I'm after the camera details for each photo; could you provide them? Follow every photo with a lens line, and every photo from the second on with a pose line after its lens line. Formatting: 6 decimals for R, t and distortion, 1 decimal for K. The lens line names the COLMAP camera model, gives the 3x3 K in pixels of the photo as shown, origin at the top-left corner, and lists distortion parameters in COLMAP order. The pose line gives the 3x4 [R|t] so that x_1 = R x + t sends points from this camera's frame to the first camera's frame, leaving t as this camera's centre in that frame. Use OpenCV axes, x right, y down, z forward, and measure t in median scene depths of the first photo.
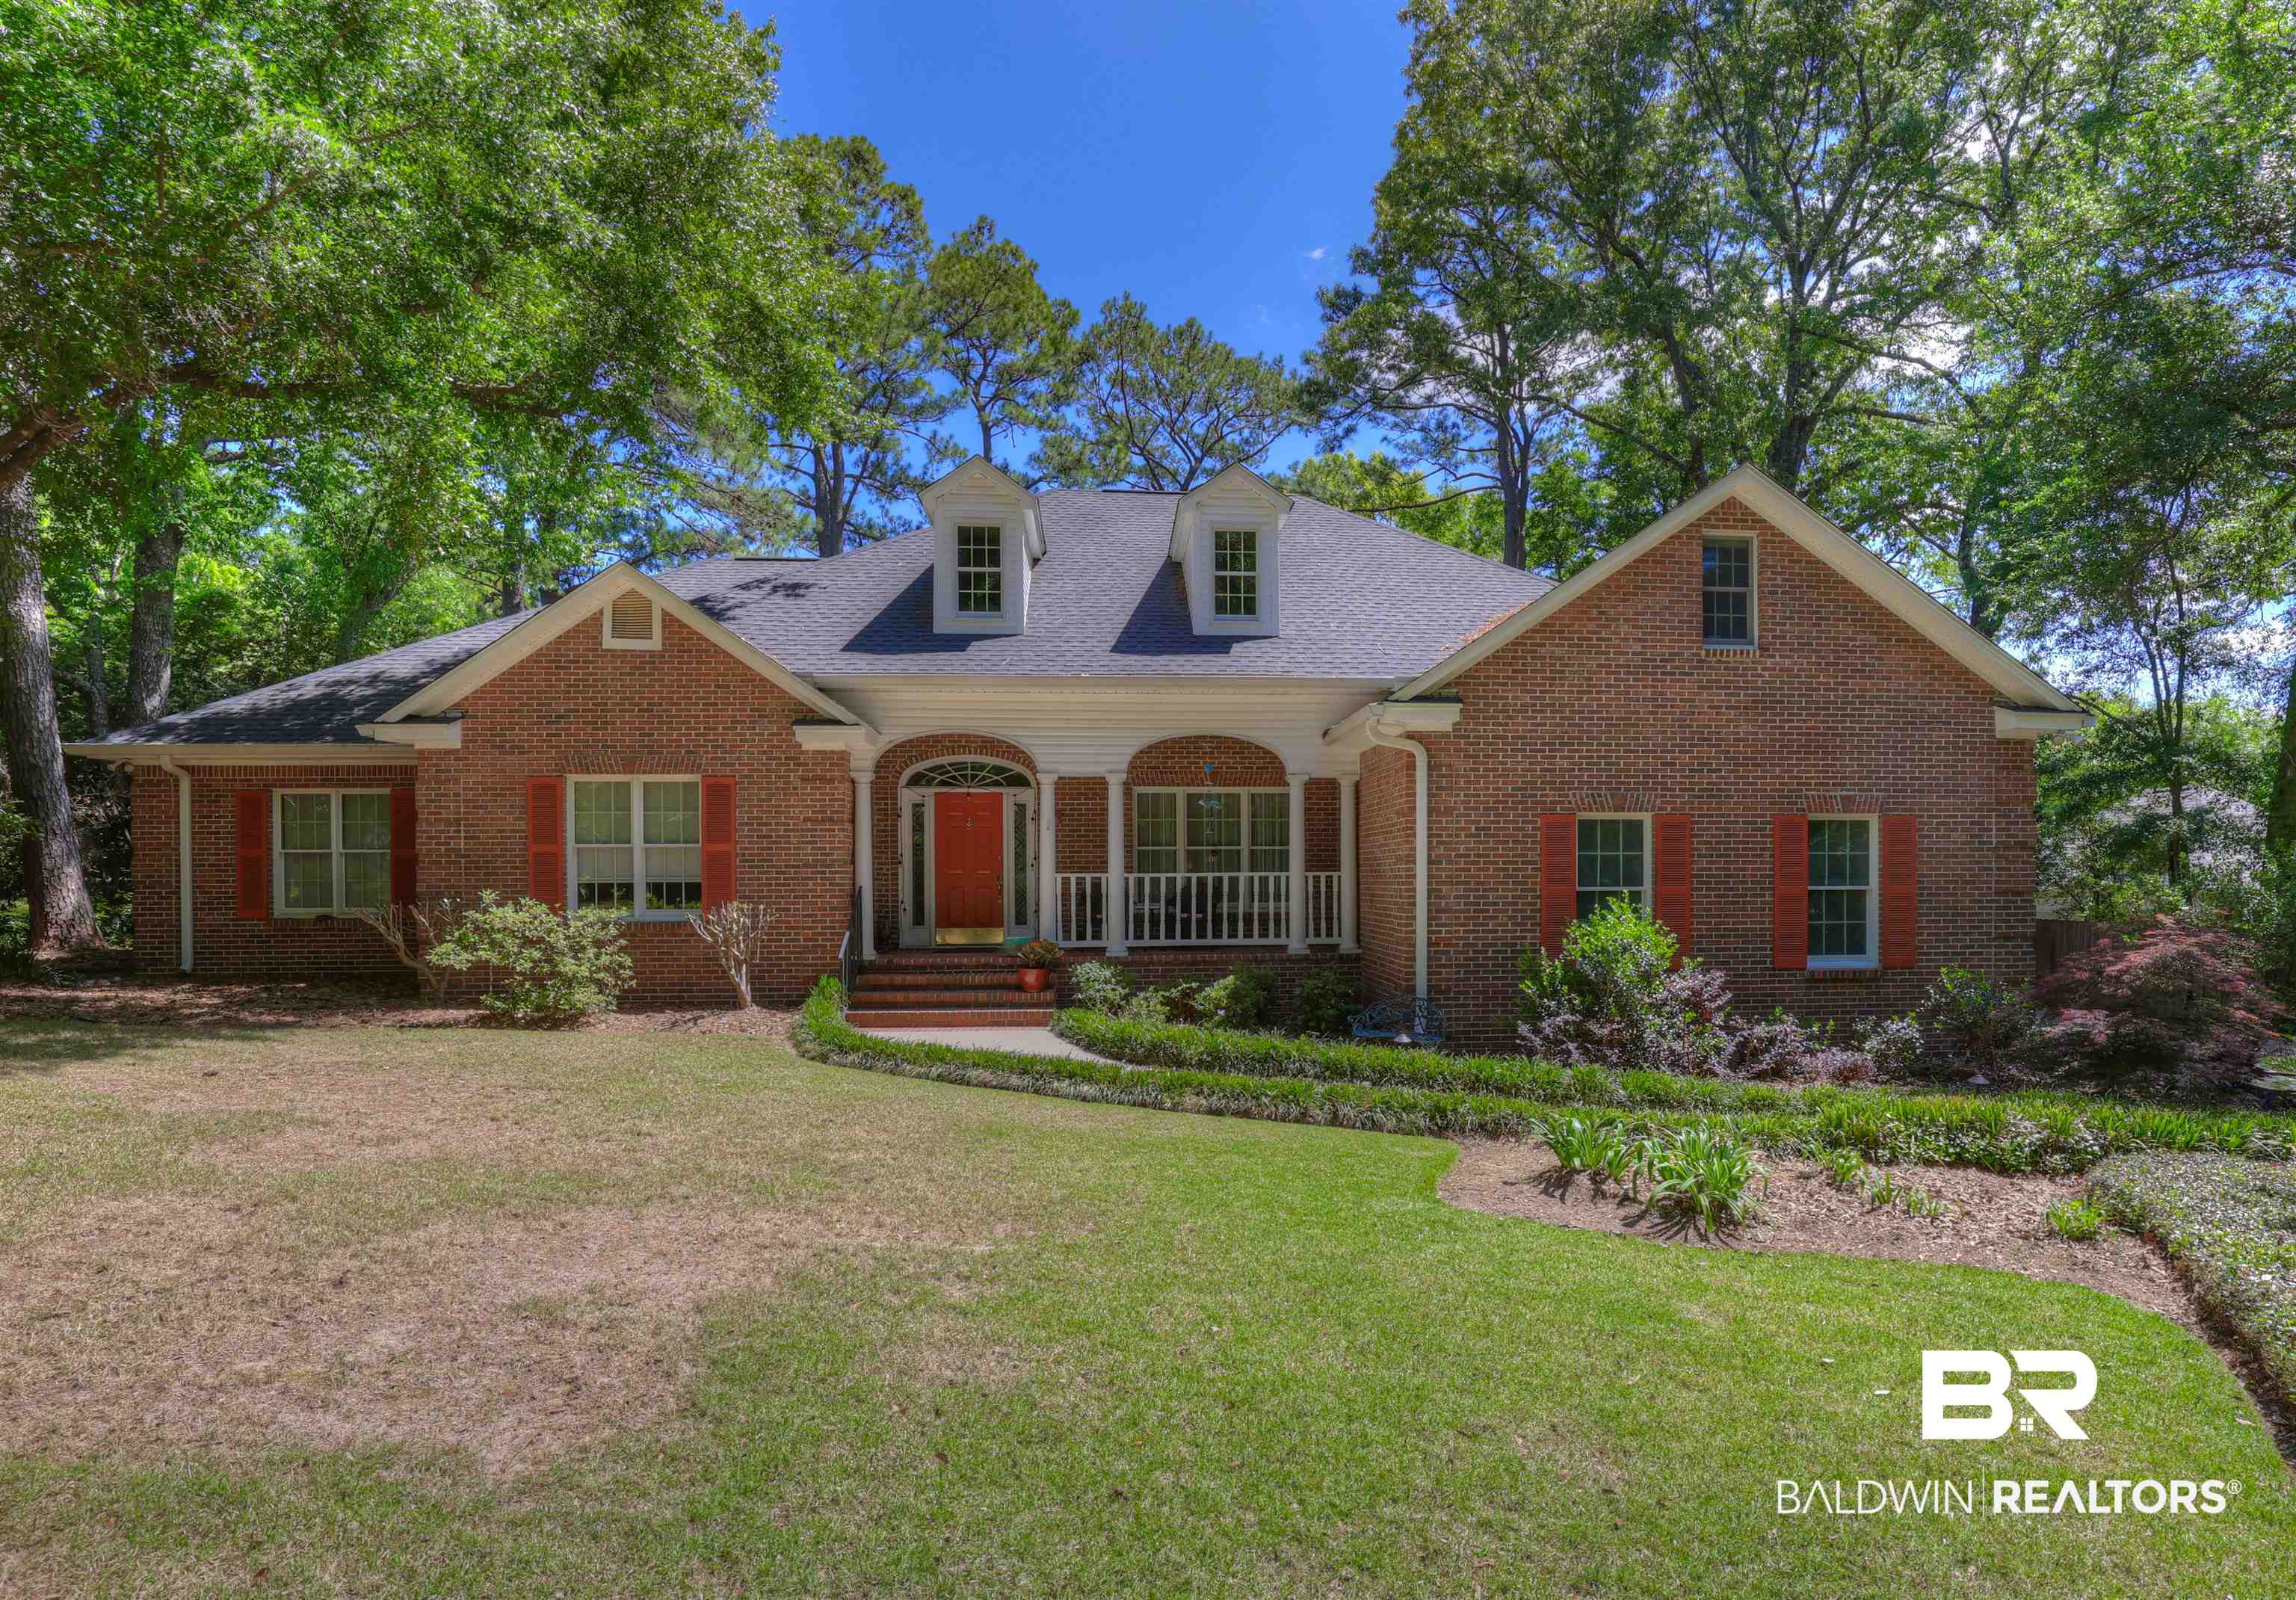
lens RADIAL K [[1197.1, 0, 1148.8], [0, 1197.1, 872.6], [0, 0, 1]] dist [-0.032647, -0.000502]
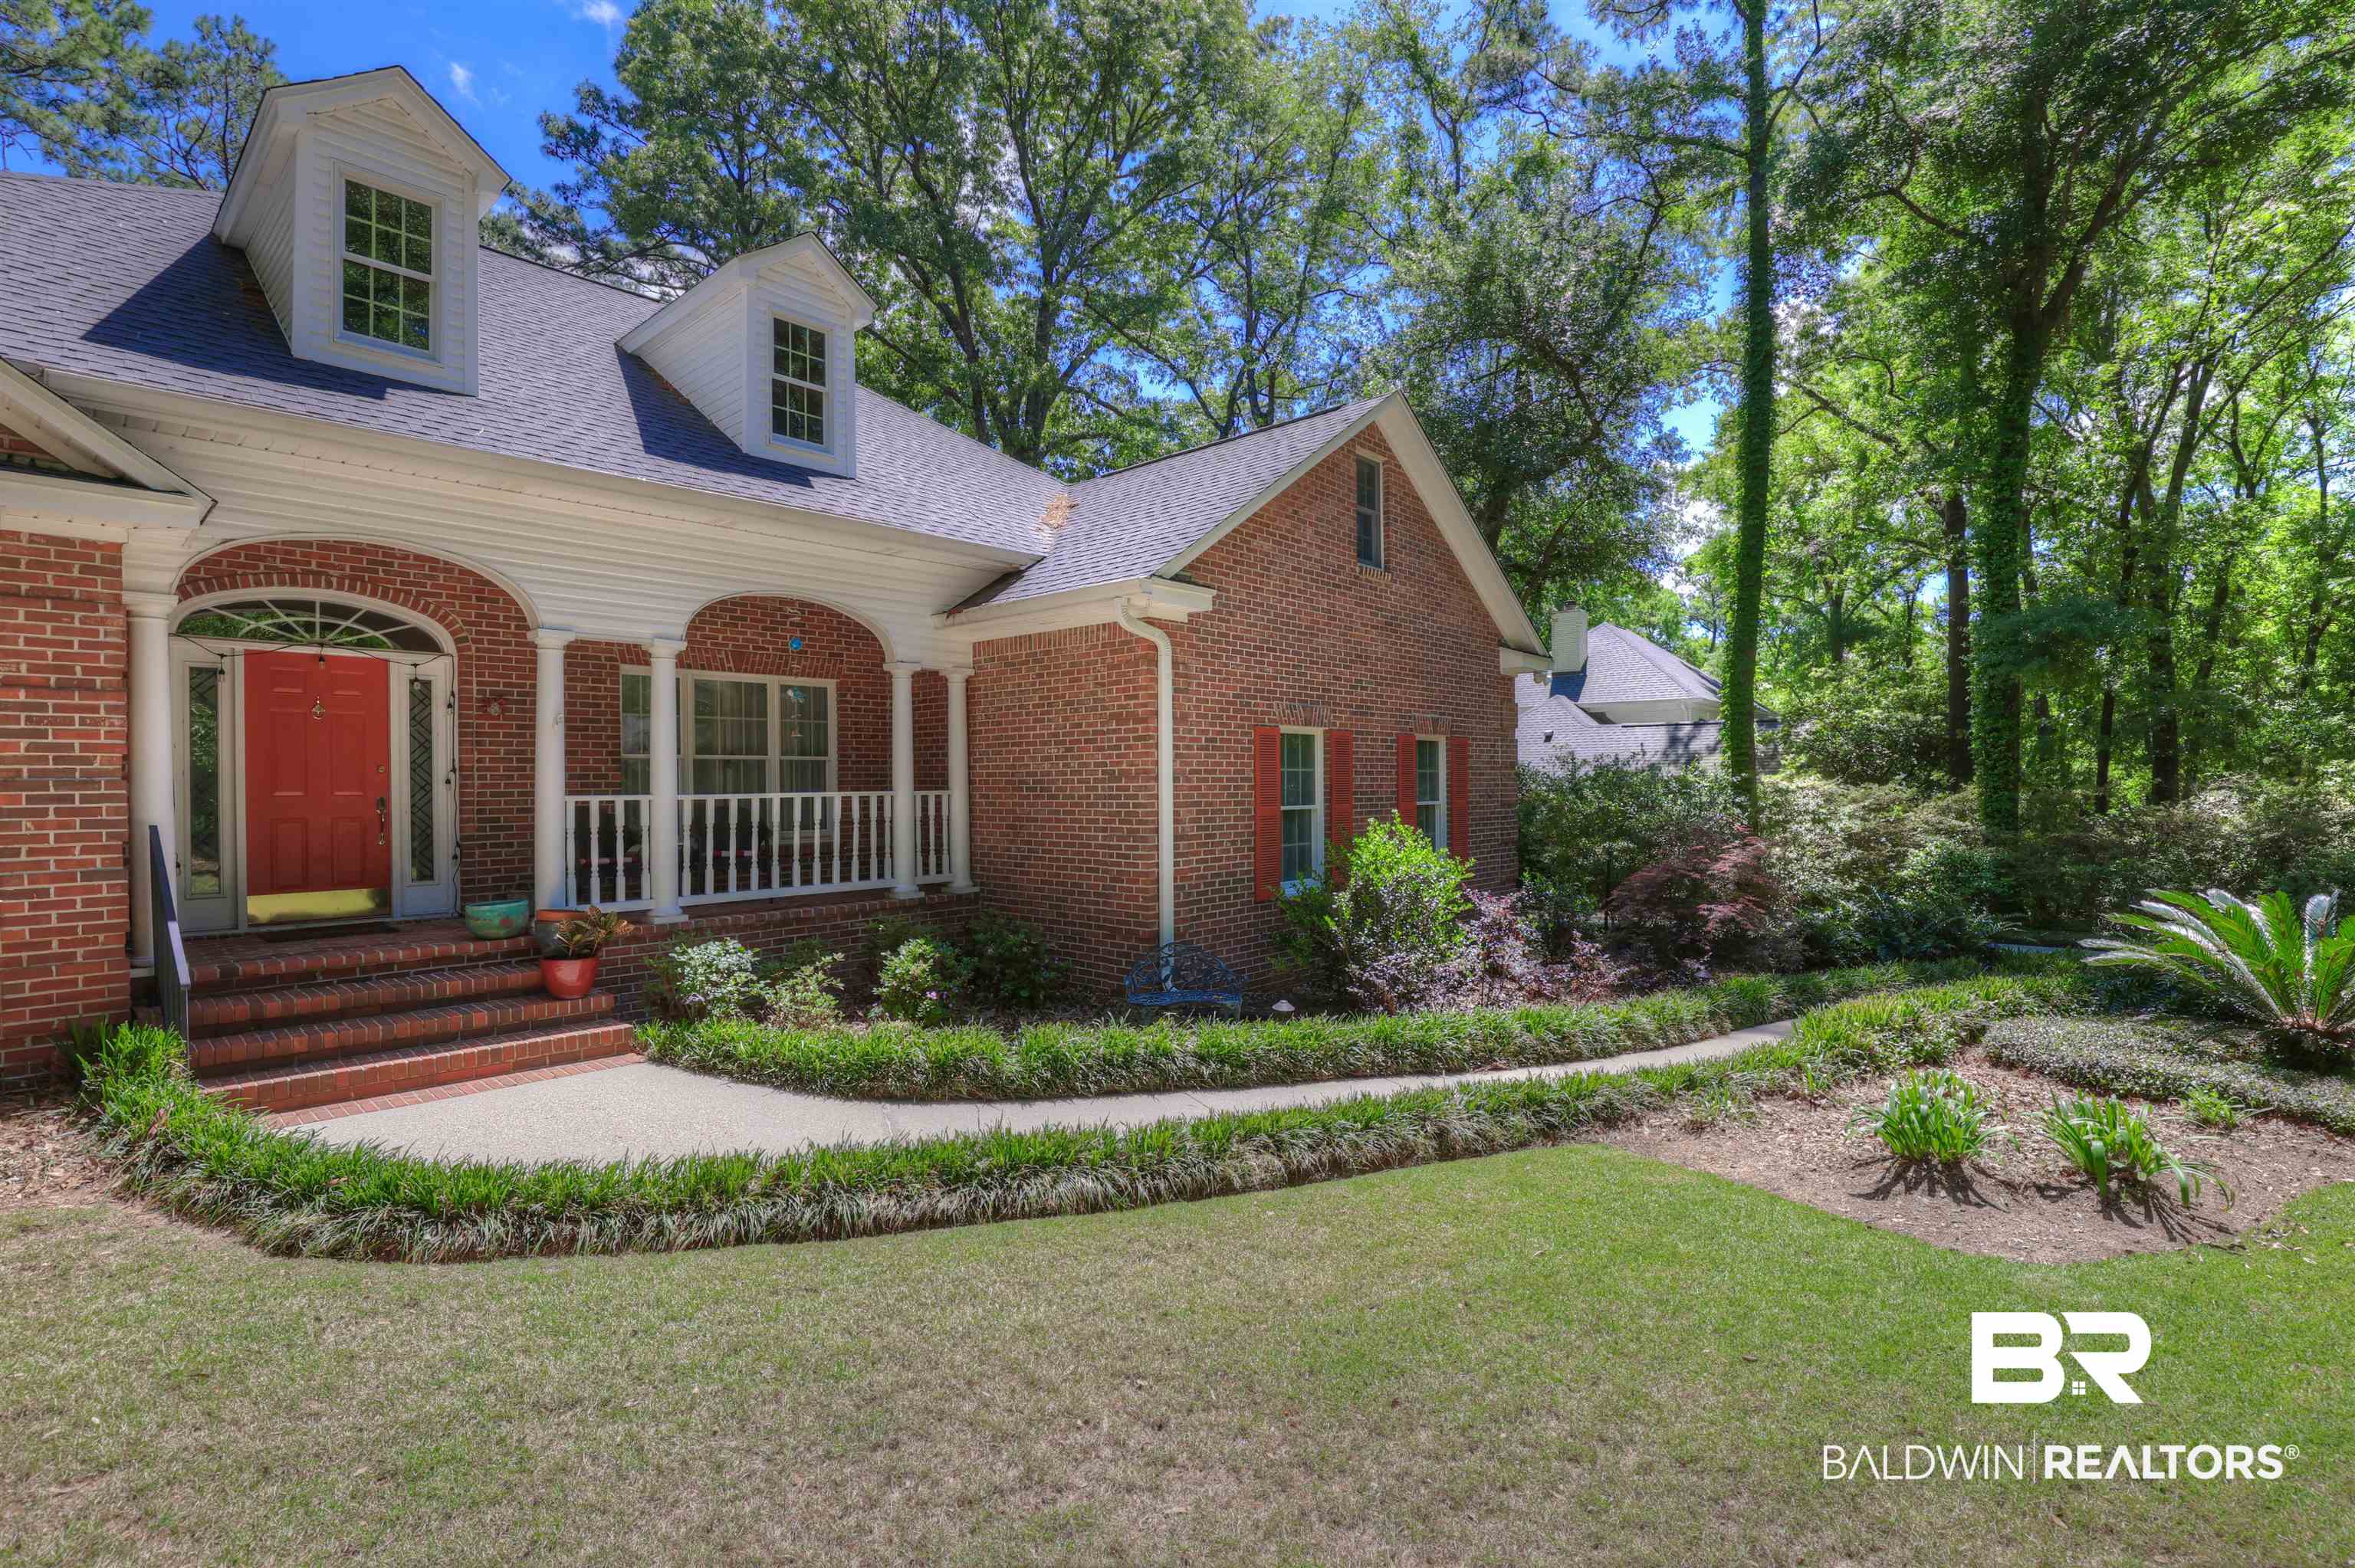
lens RADIAL K [[1102.9, 0, 1177.5], [0, 1102.9, 784.0], [0, 0, 1]] dist [-0.043748, 0.012567]
pose [[0.715811, -0.001883, 0.698292, -0.241261], [0.002428, 0.999997, 0.000208, -0.004669], [-0.698290, 0.001546, 0.715813, 0.381008]]
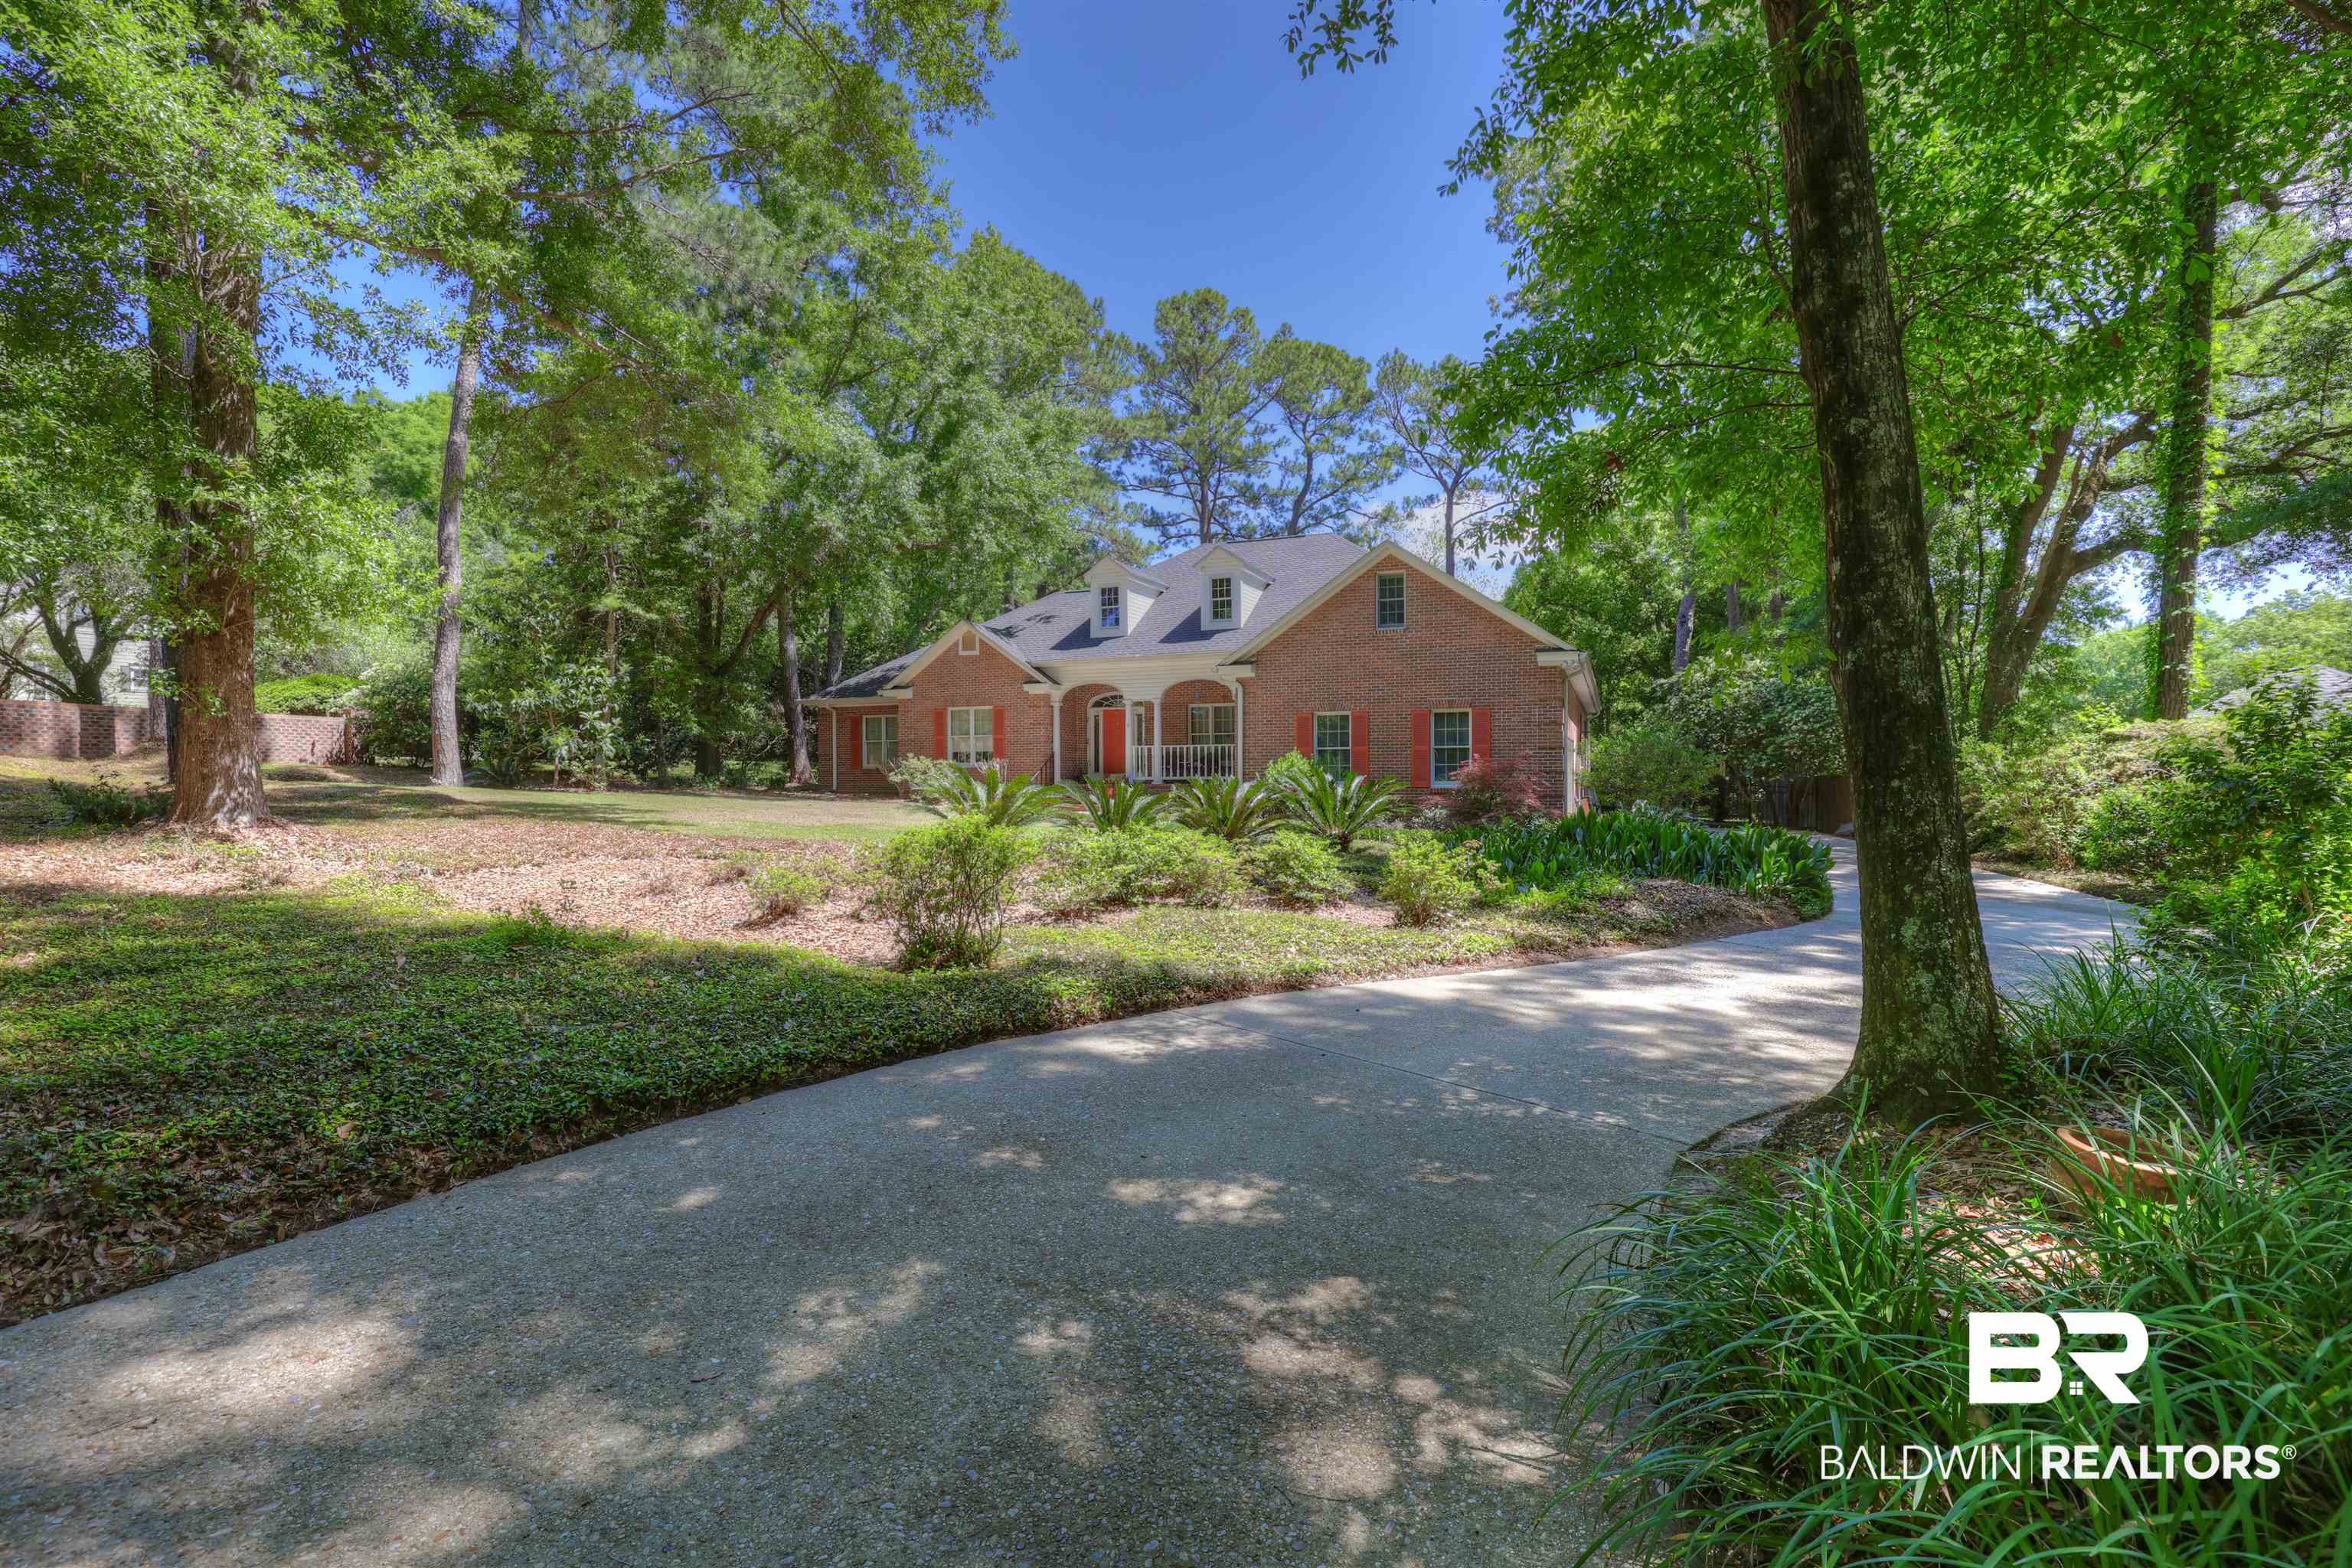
lens RADIAL K [[1101.7, 0, 1176.0], [0, 1101.7, 784.0], [0, 0, 1]] dist [-0.043748, 0.012567]
pose [[0.883732, 0.004194, -0.467975, 0.936997], [0.002939, 0.999890, 0.014510, 0.041465], [0.467985, -0.014199, 0.883622, -0.746422]]
